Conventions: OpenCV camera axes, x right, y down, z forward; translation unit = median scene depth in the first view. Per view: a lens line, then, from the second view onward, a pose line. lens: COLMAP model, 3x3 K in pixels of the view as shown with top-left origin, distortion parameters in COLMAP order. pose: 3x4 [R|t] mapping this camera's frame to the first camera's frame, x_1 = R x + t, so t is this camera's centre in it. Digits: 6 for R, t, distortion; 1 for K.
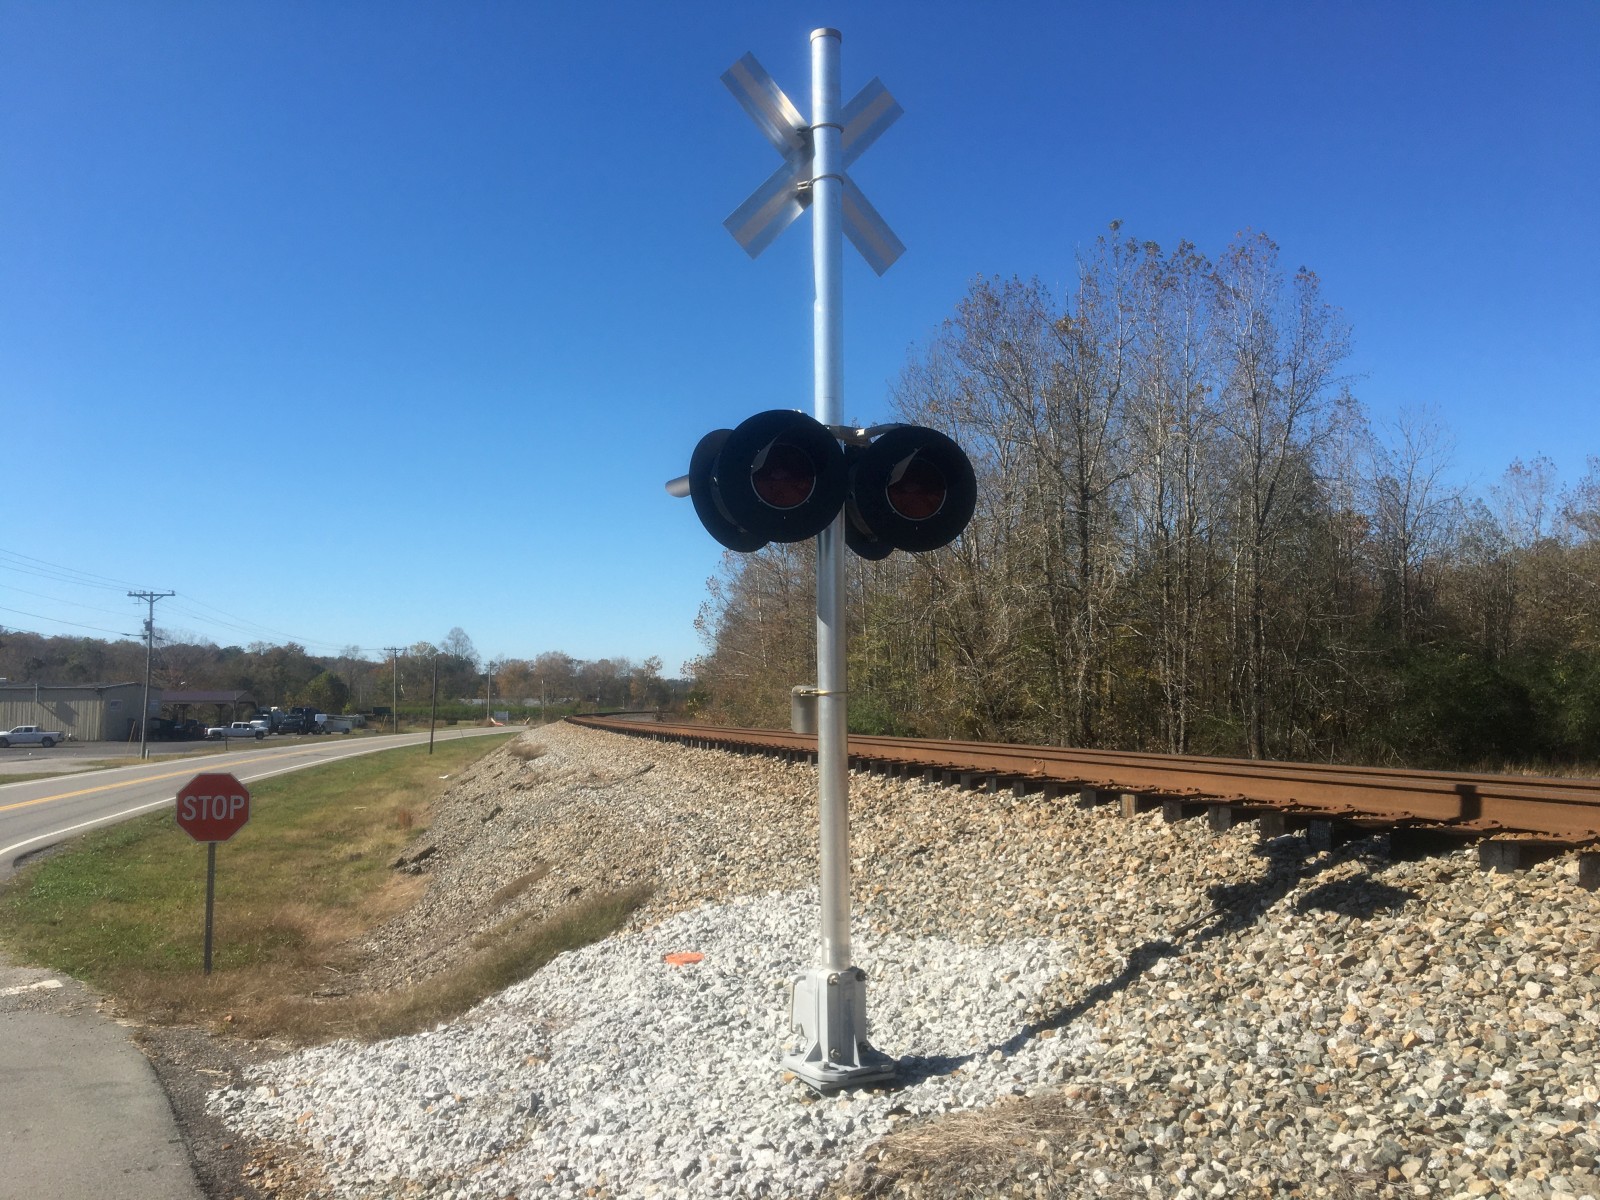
lens RADIAL K [[1342.3, 0, 789.6], [0, 1342.3, 612.6], [0, 0, 1]] dist [0.091629, -0.139130]
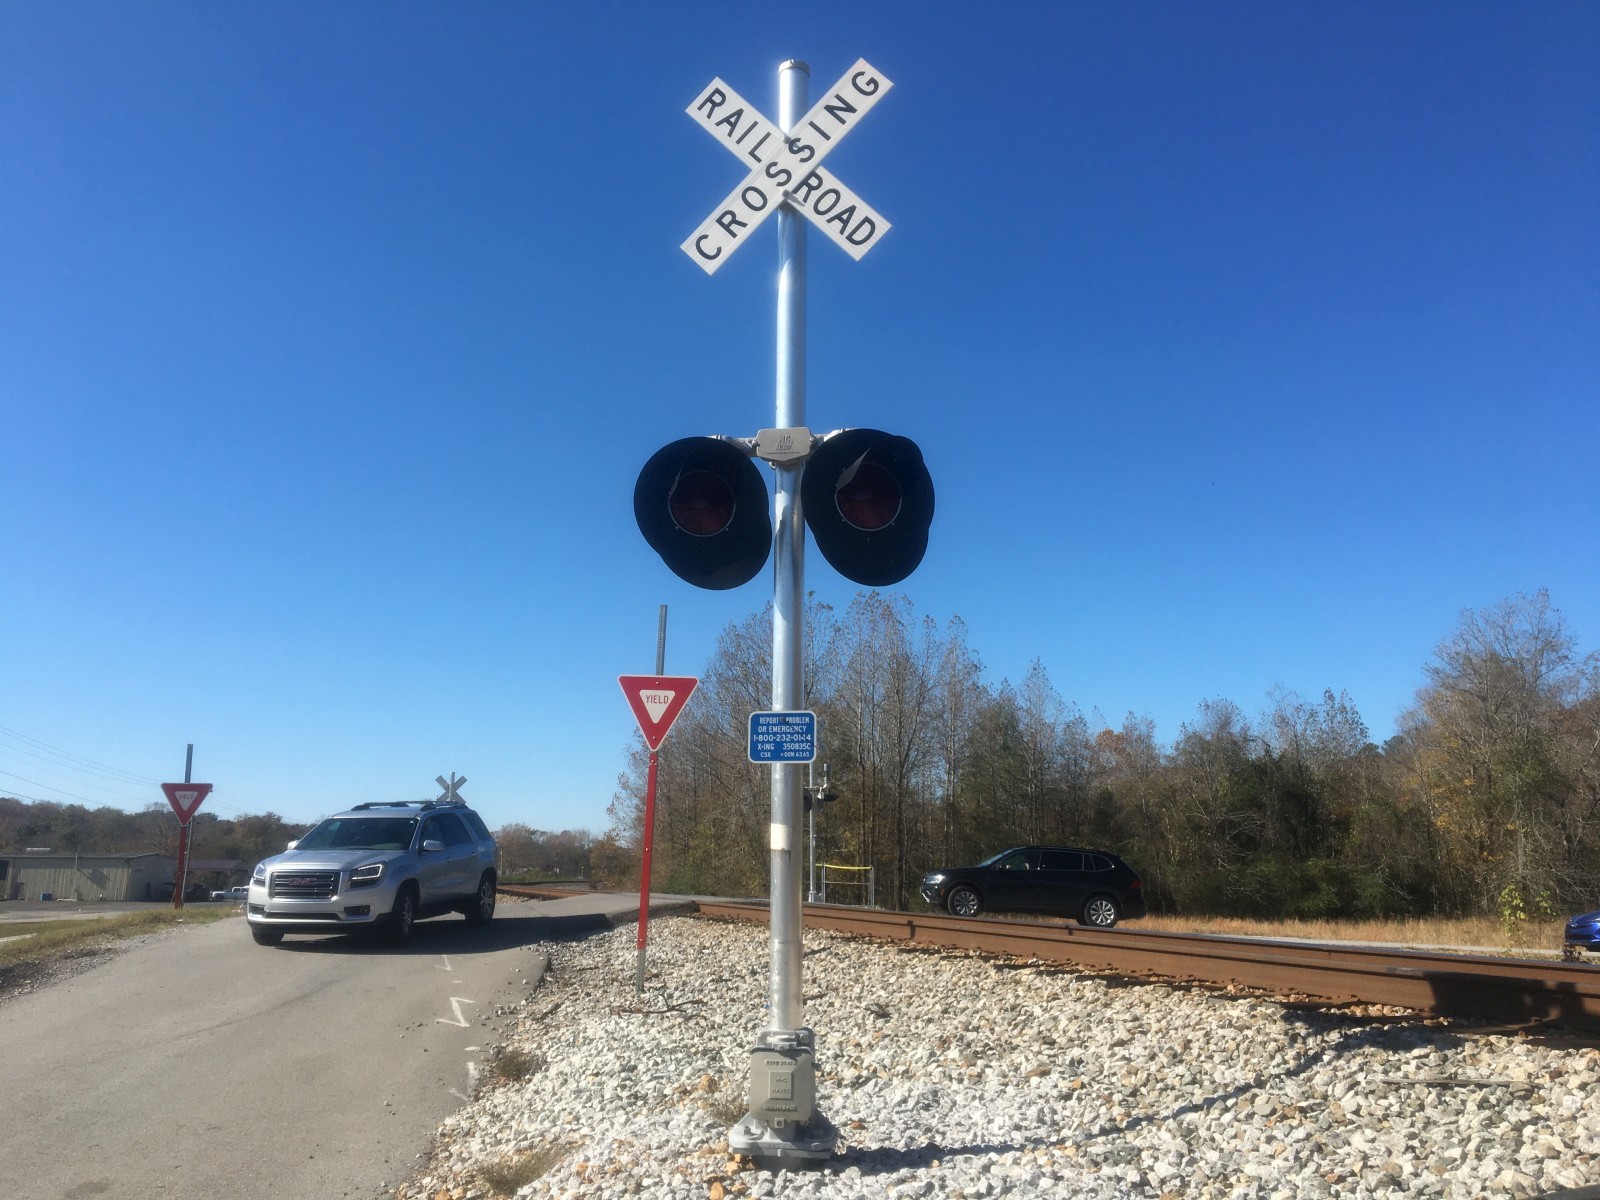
lens RADIAL K [[1342.3, 0, 783.3], [0, 1342.3, 597.8], [0, 0, 1]] dist [0.091629, -0.139130]
pose [[0.999866, 0.013526, 0.009206, 0.052936], [-0.012159, 0.990763, -0.135057, -0.013617], [-0.010948, 0.134927, 0.990795, -0.192444]]
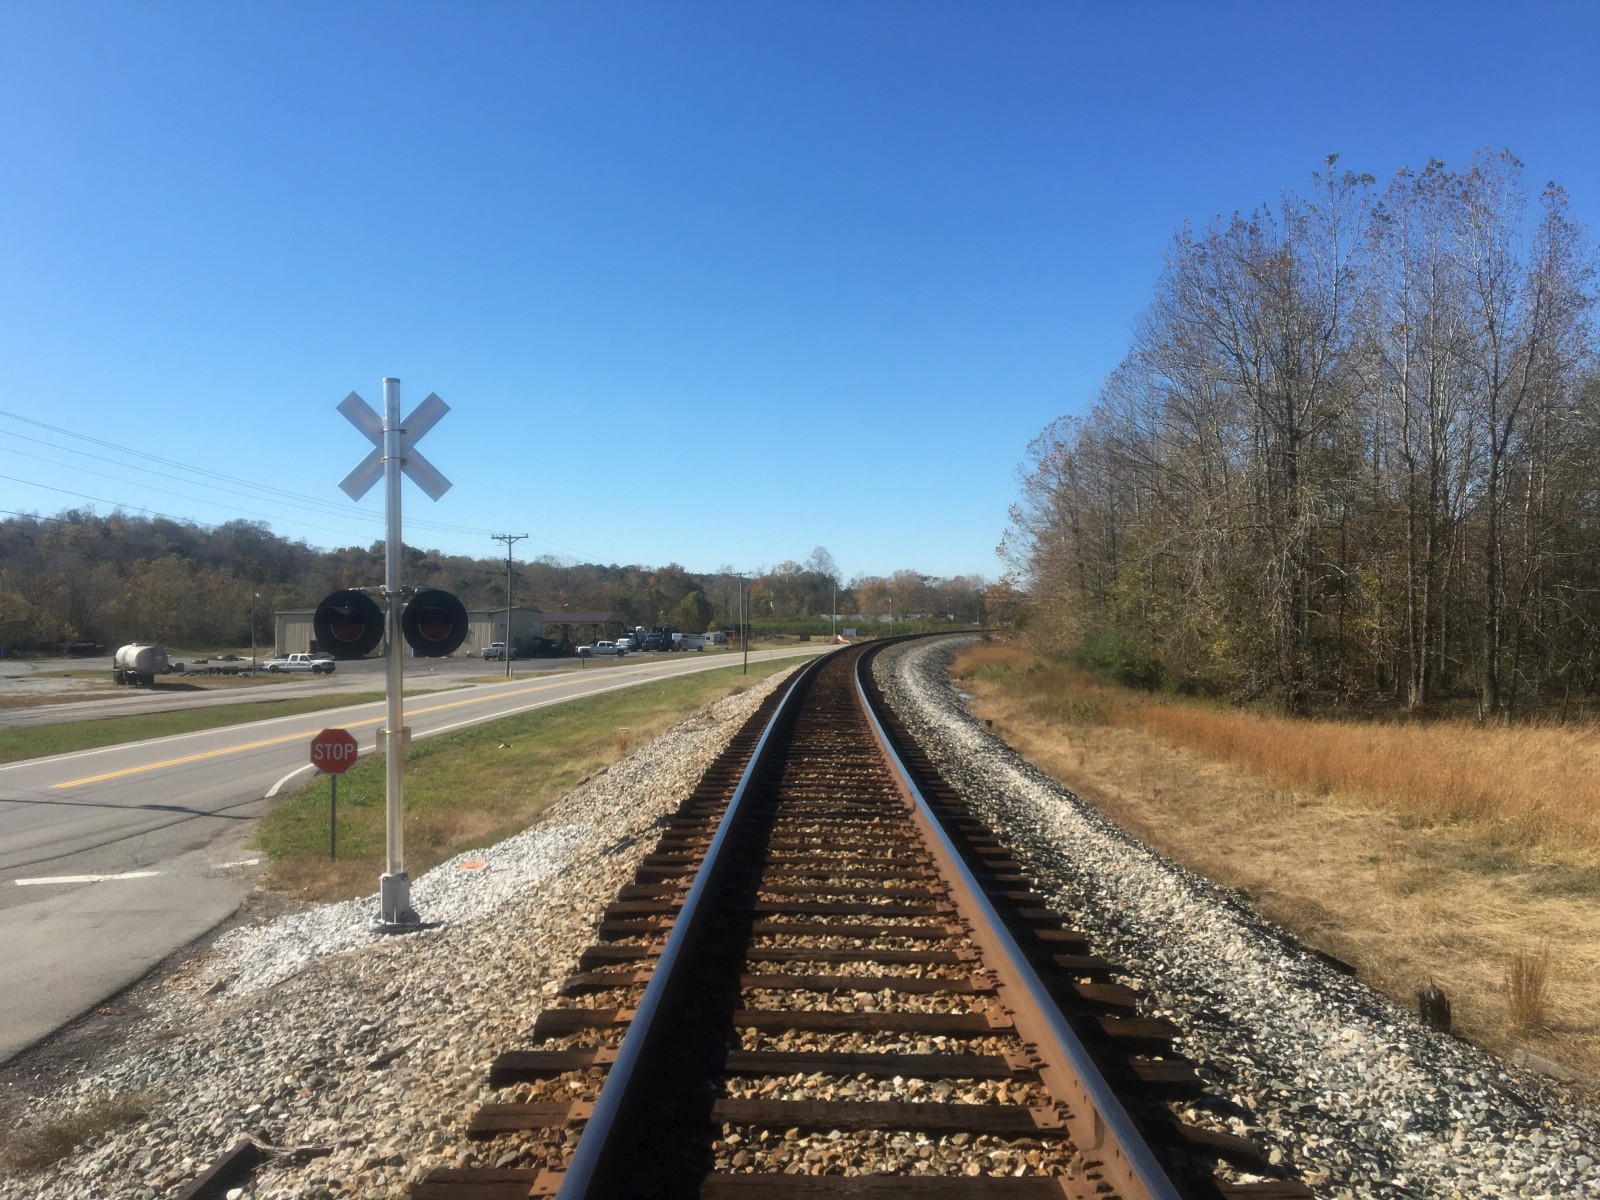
lens RADIAL K [[1342.3, 0, 788.0], [0, 1342.3, 616.4], [0, 0, 1]] dist [0.091629, -0.139130]
pose [[0.962164, -0.002451, -0.272459, 0.036126], [0.020827, 0.997696, 0.064574, -0.007138], [0.271673, -0.067806, 0.959998, -0.022929]]
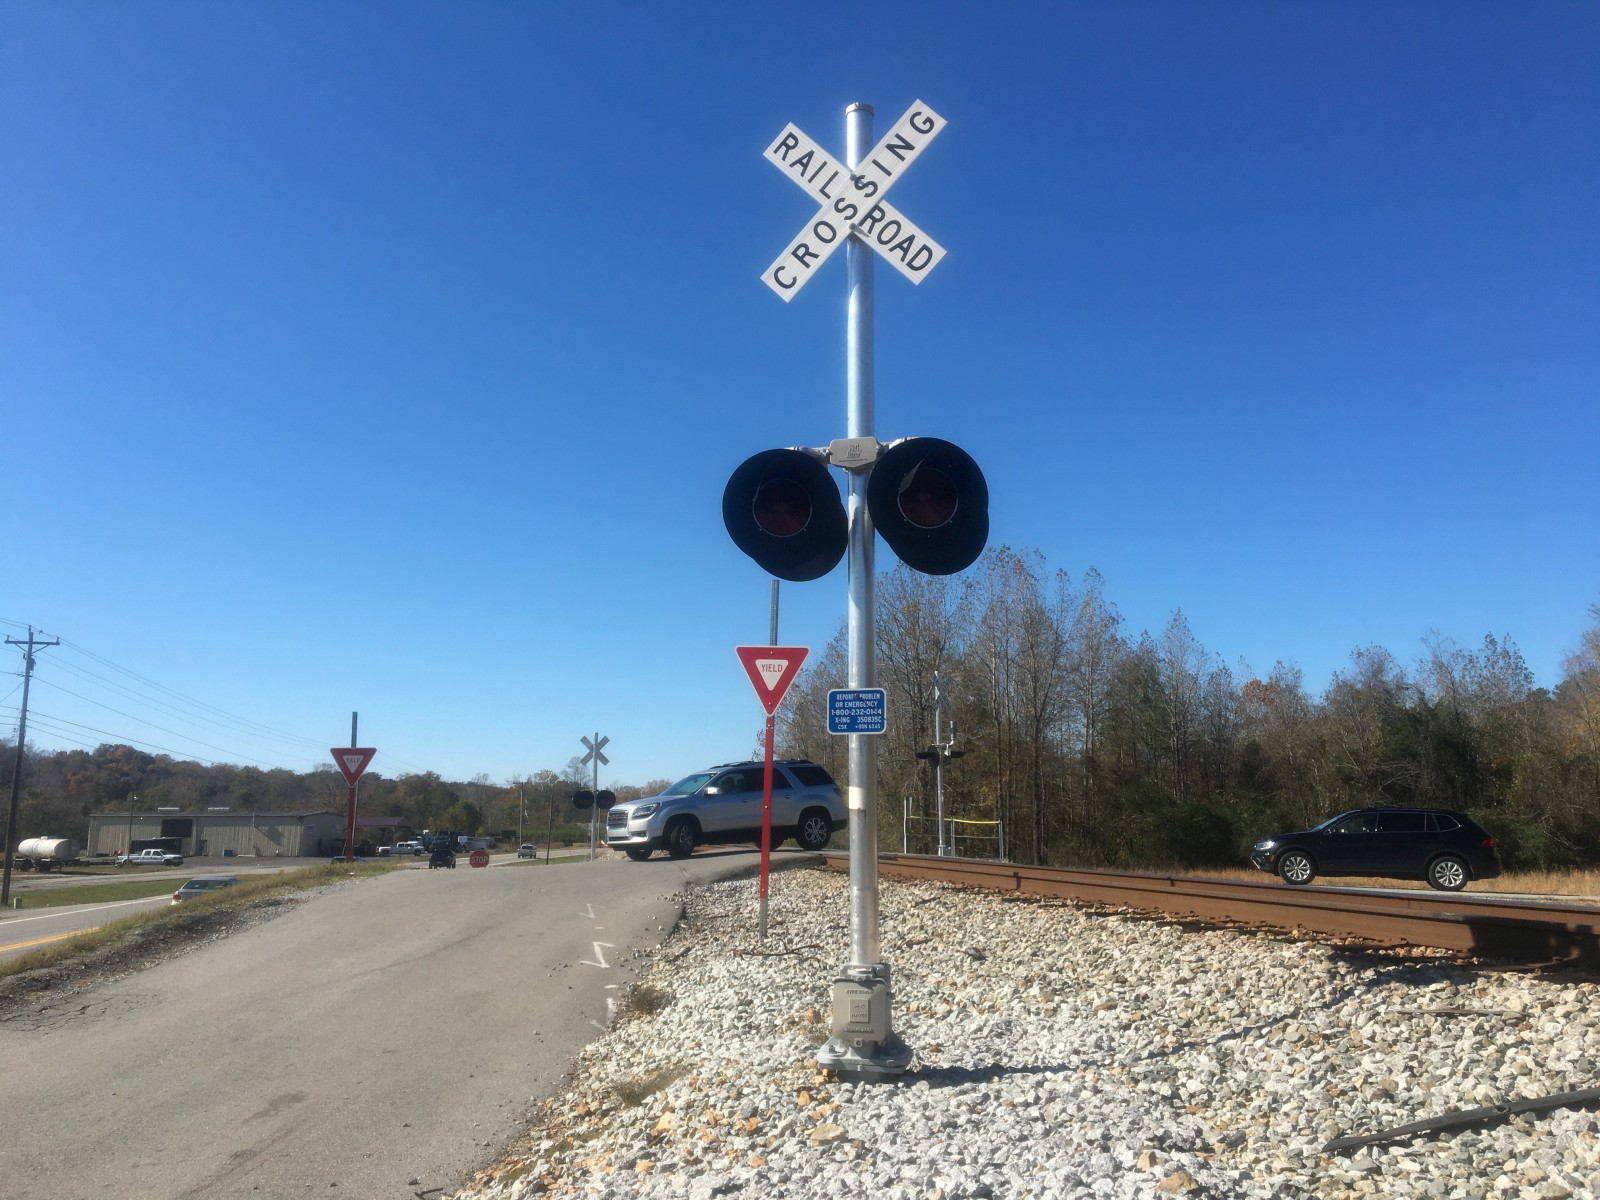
lens RADIAL K [[1342.3, 0, 785.6], [0, 1342.3, 592.3], [0, 0, 1]] dist [0.091629, -0.139130]
pose [[0.995894, -0.010471, -0.089918, 0.054733], [0.000883, 0.994365, -0.106010, -0.014014], [0.090522, 0.105496, 0.990291, -0.197244]]
